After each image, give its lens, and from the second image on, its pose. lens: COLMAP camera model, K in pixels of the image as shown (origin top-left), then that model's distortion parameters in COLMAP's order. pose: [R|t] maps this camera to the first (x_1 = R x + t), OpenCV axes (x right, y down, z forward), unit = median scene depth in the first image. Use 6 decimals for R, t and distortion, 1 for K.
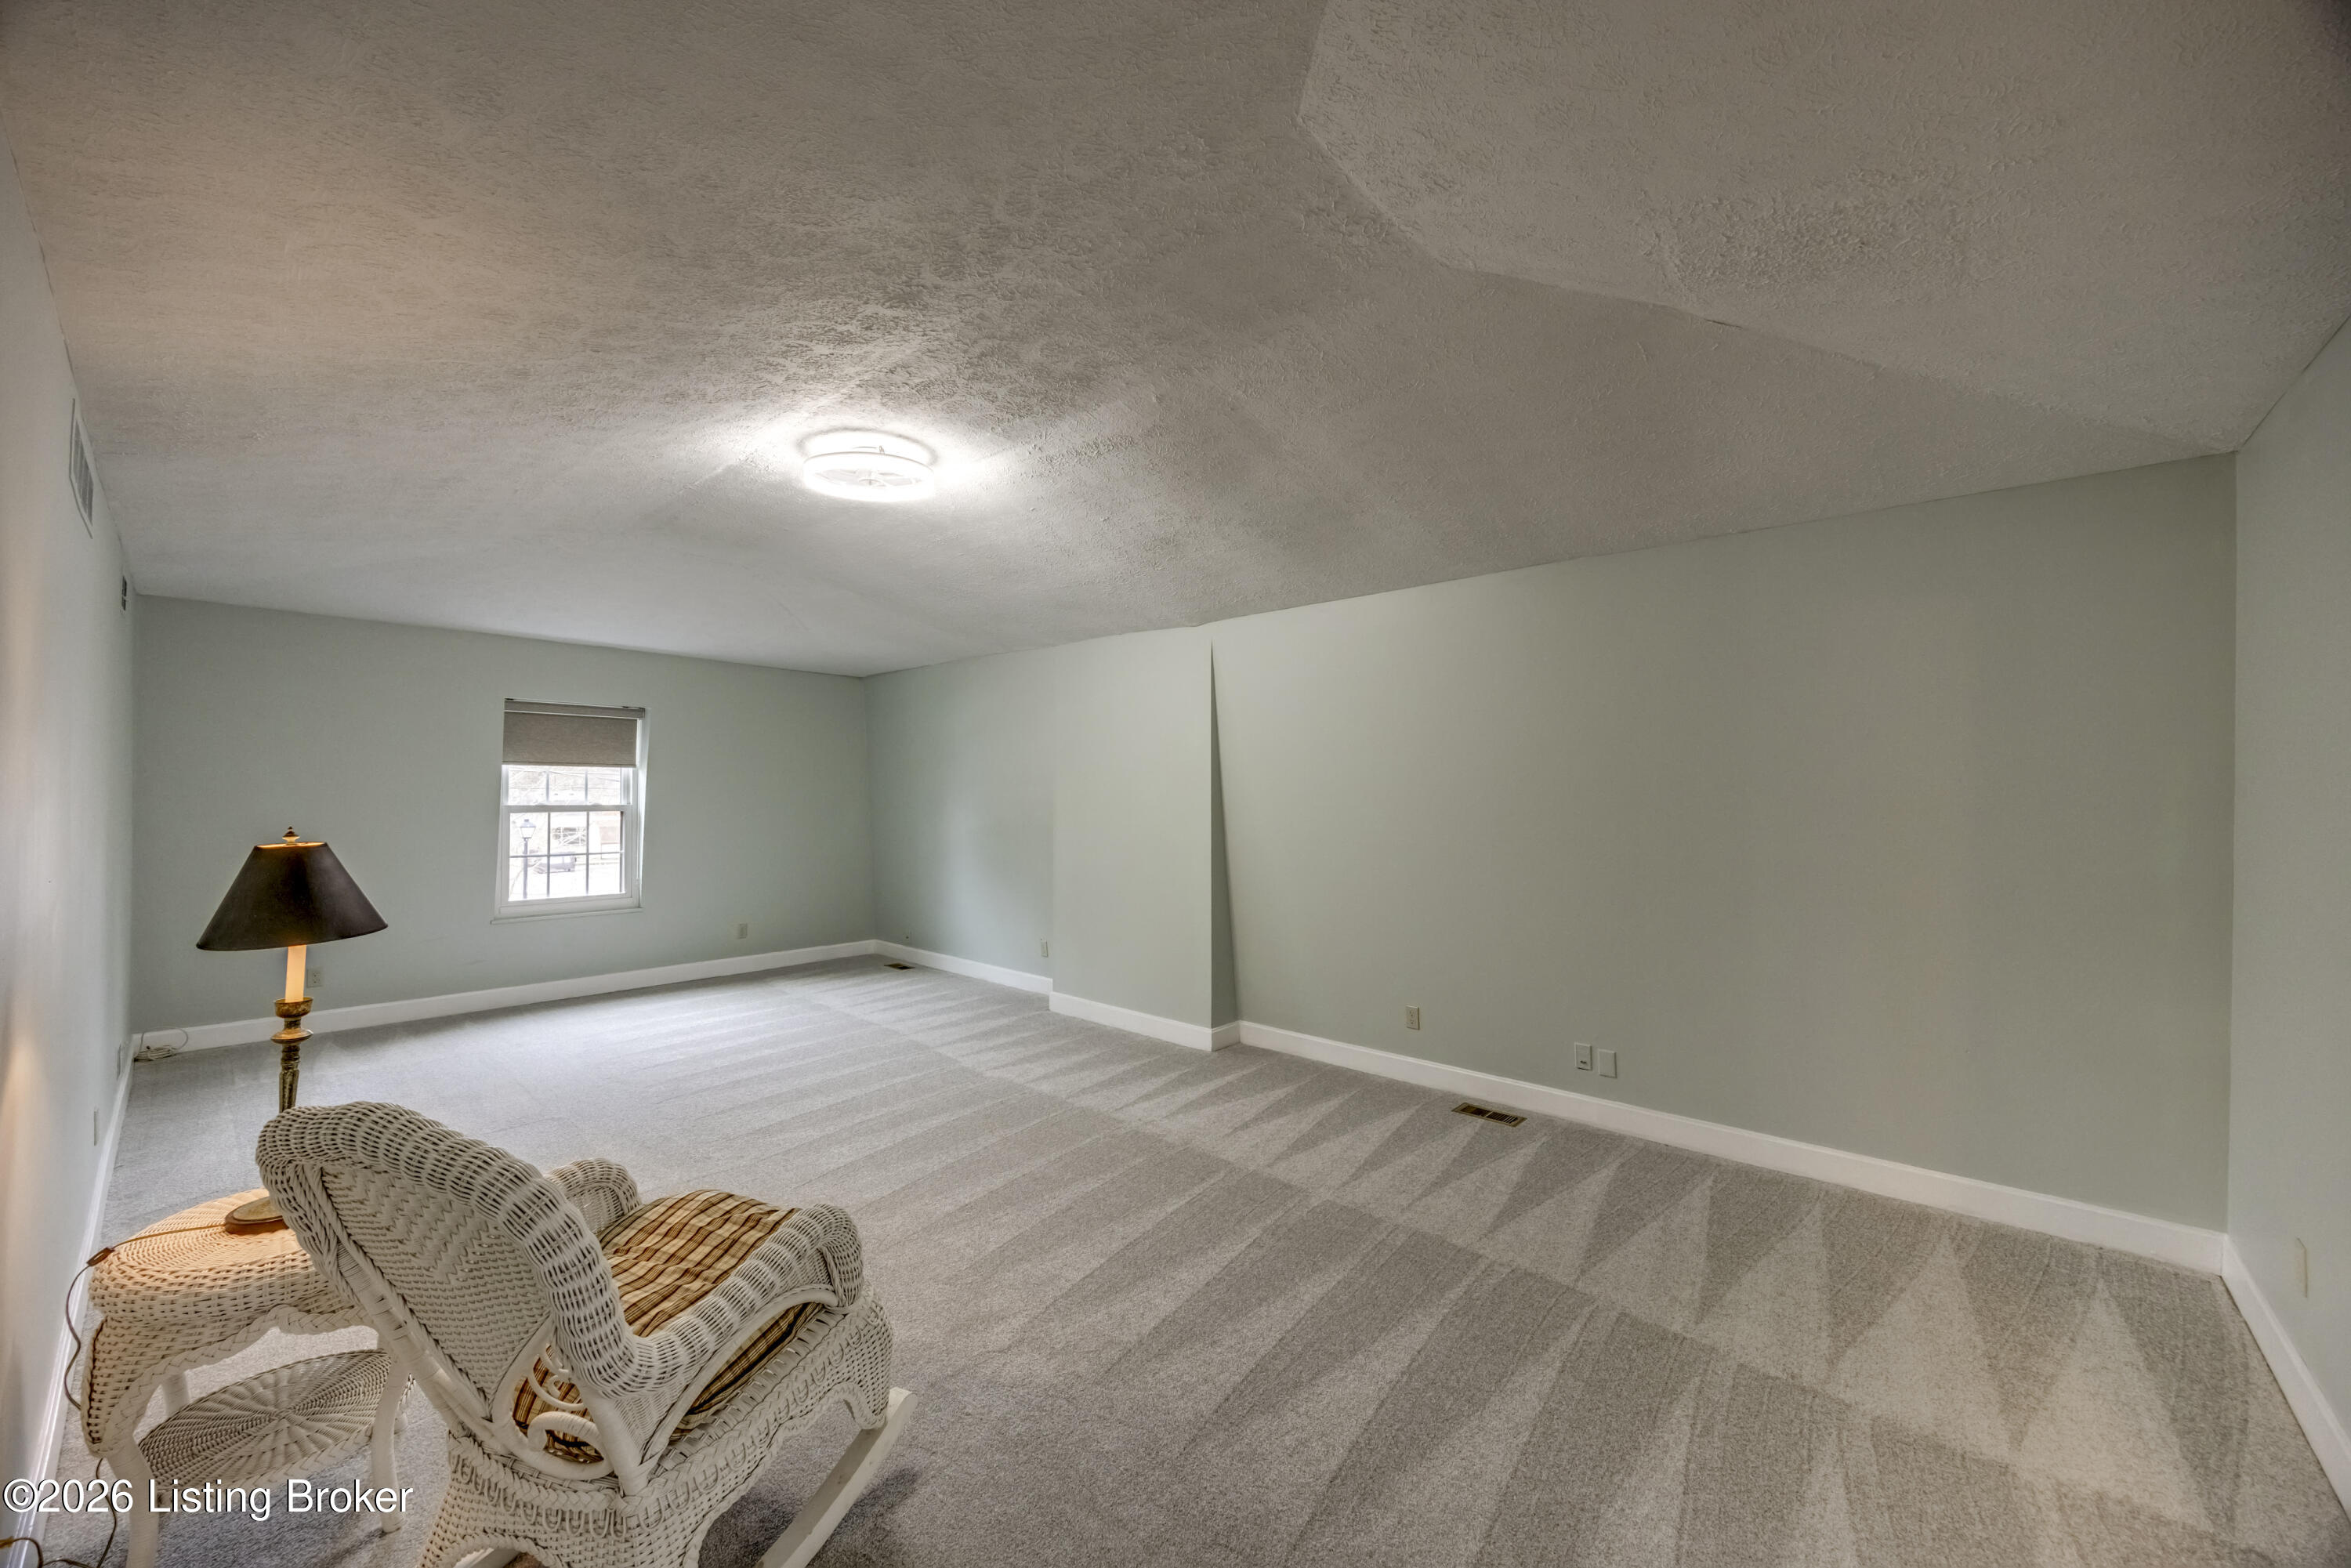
lens RADIAL K [[897.8, 0, 1174.5], [0, 897.8, 772.9], [0, 0, 1]] dist [-0.001237, -0.000042]
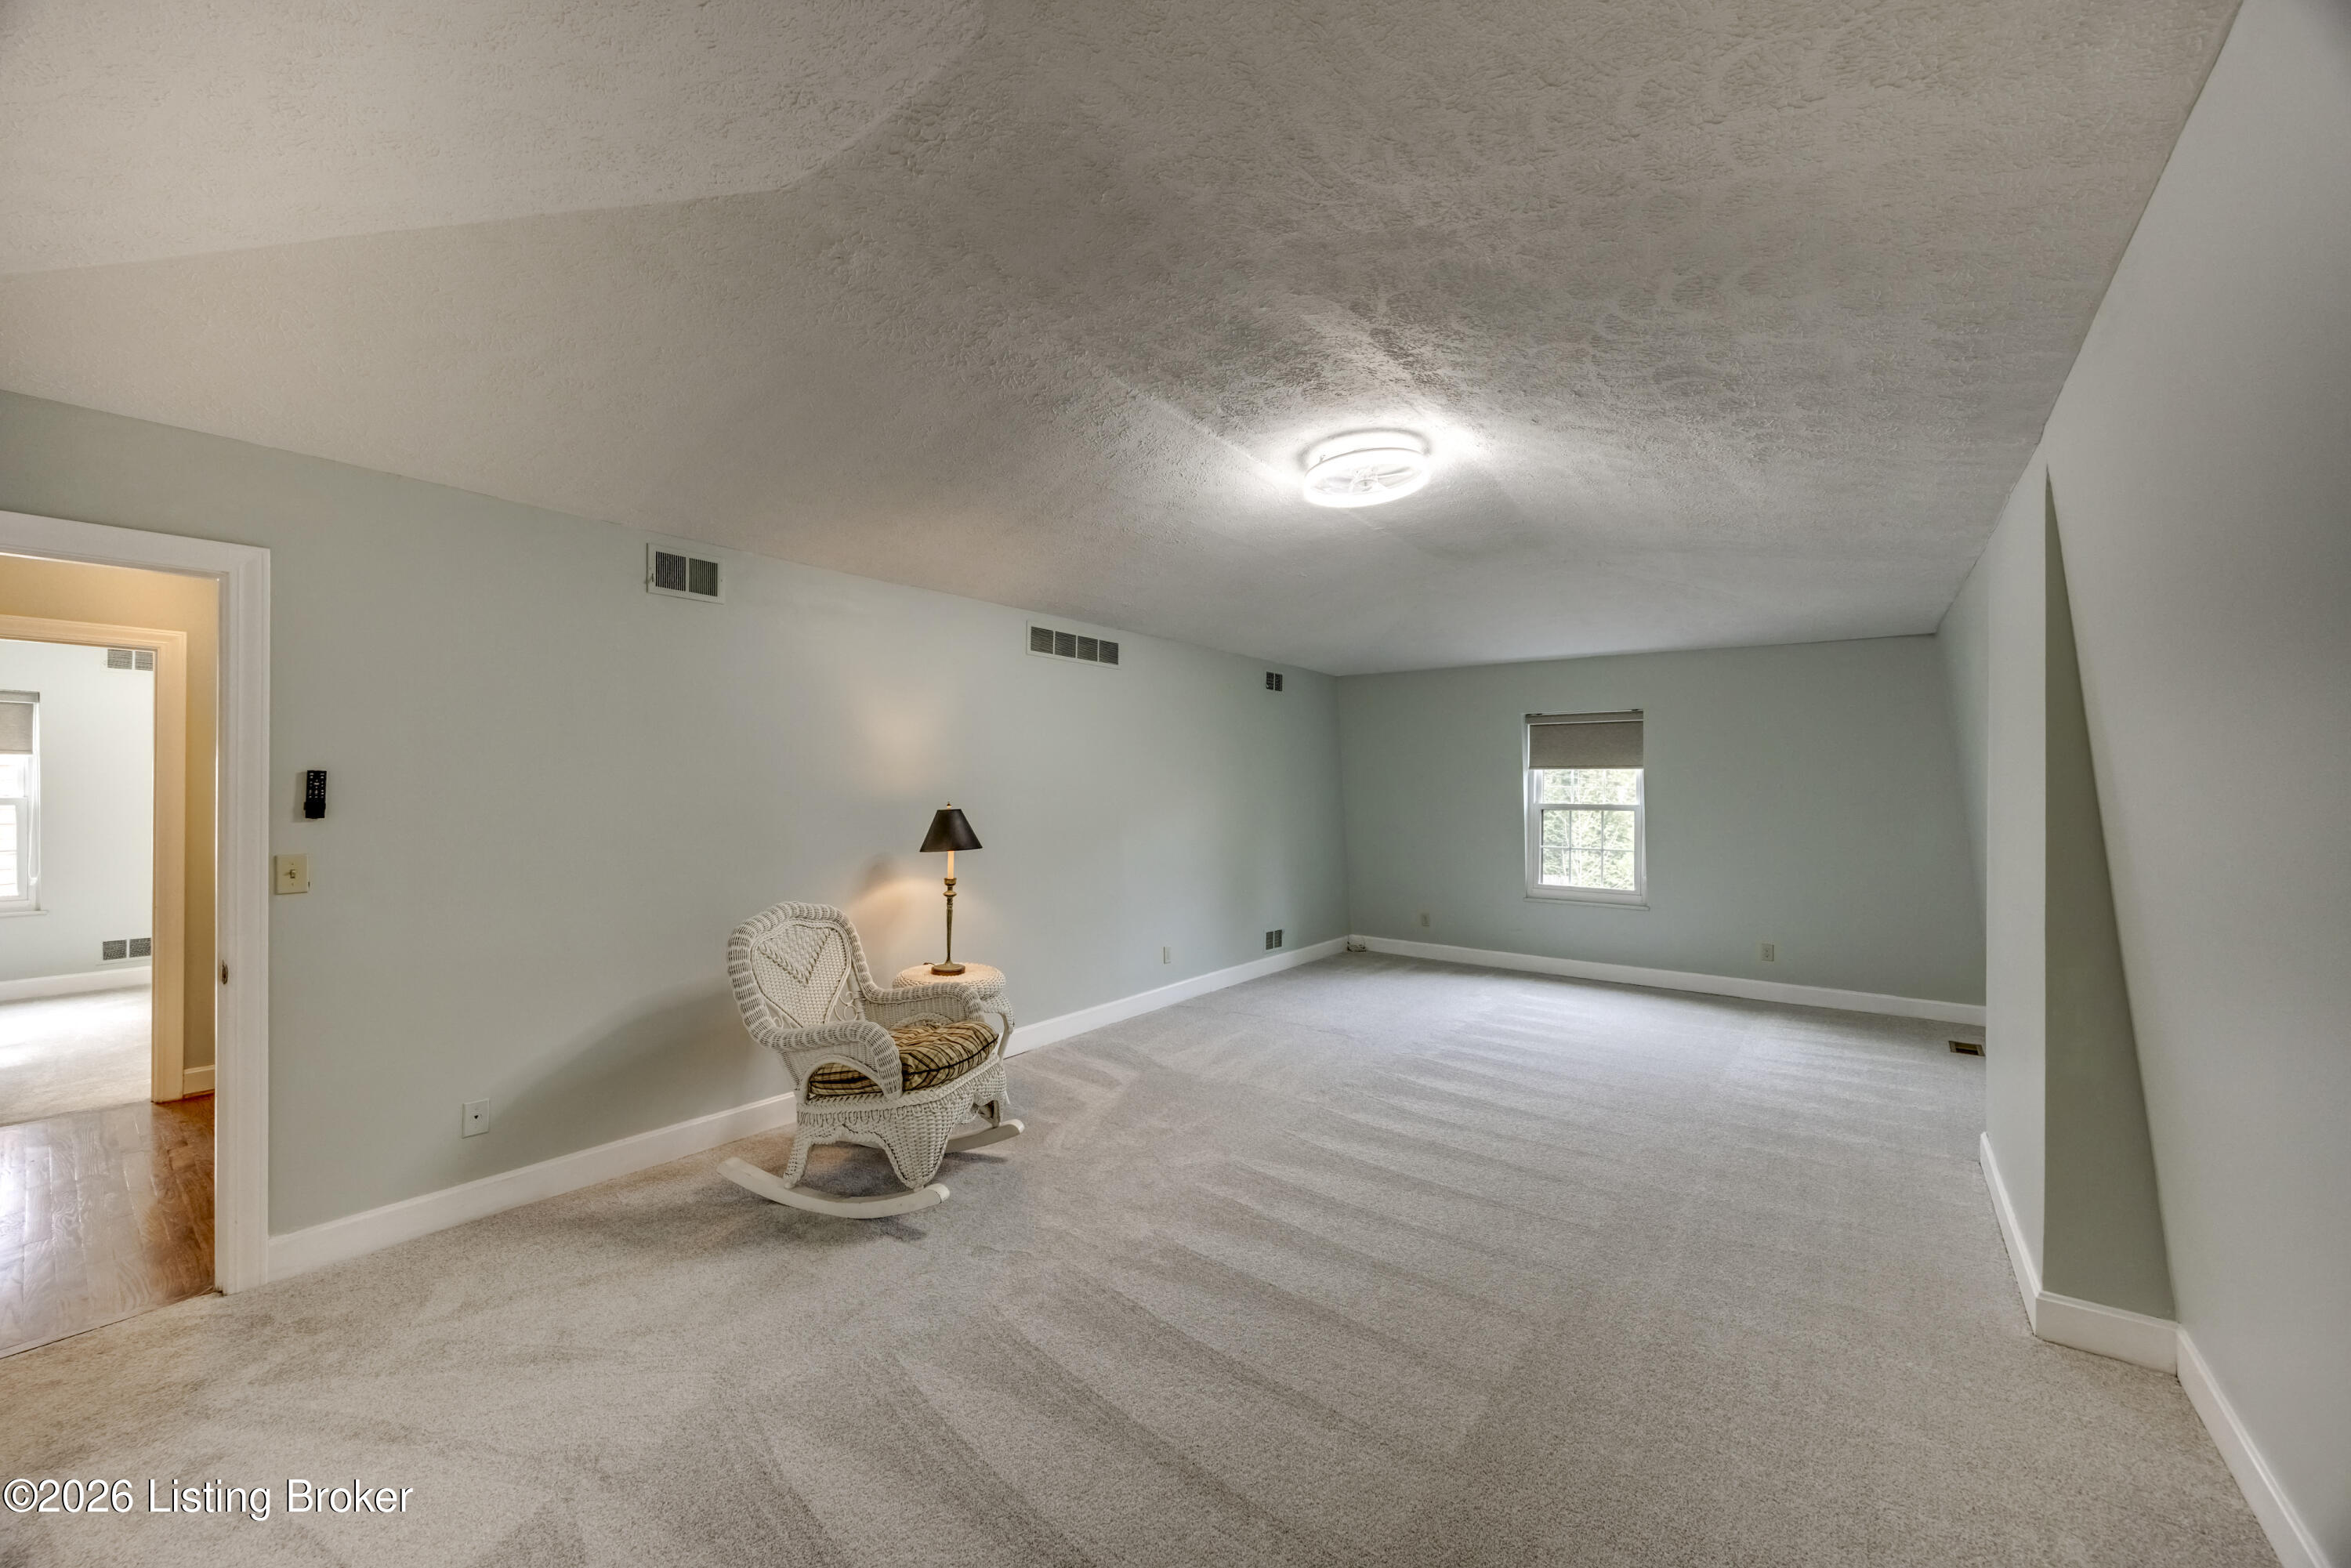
lens RADIAL K [[878.9, 0, 1171.4], [0, 878.9, 777.4], [0, 0, 1]] dist [-0.001609, -0.000067]
pose [[0.059876, -0.021868, -0.997966, 0.393173], [0.016853, 0.999640, -0.020894, 0.017487], [0.998064, -0.015568, 0.060223, 0.437778]]
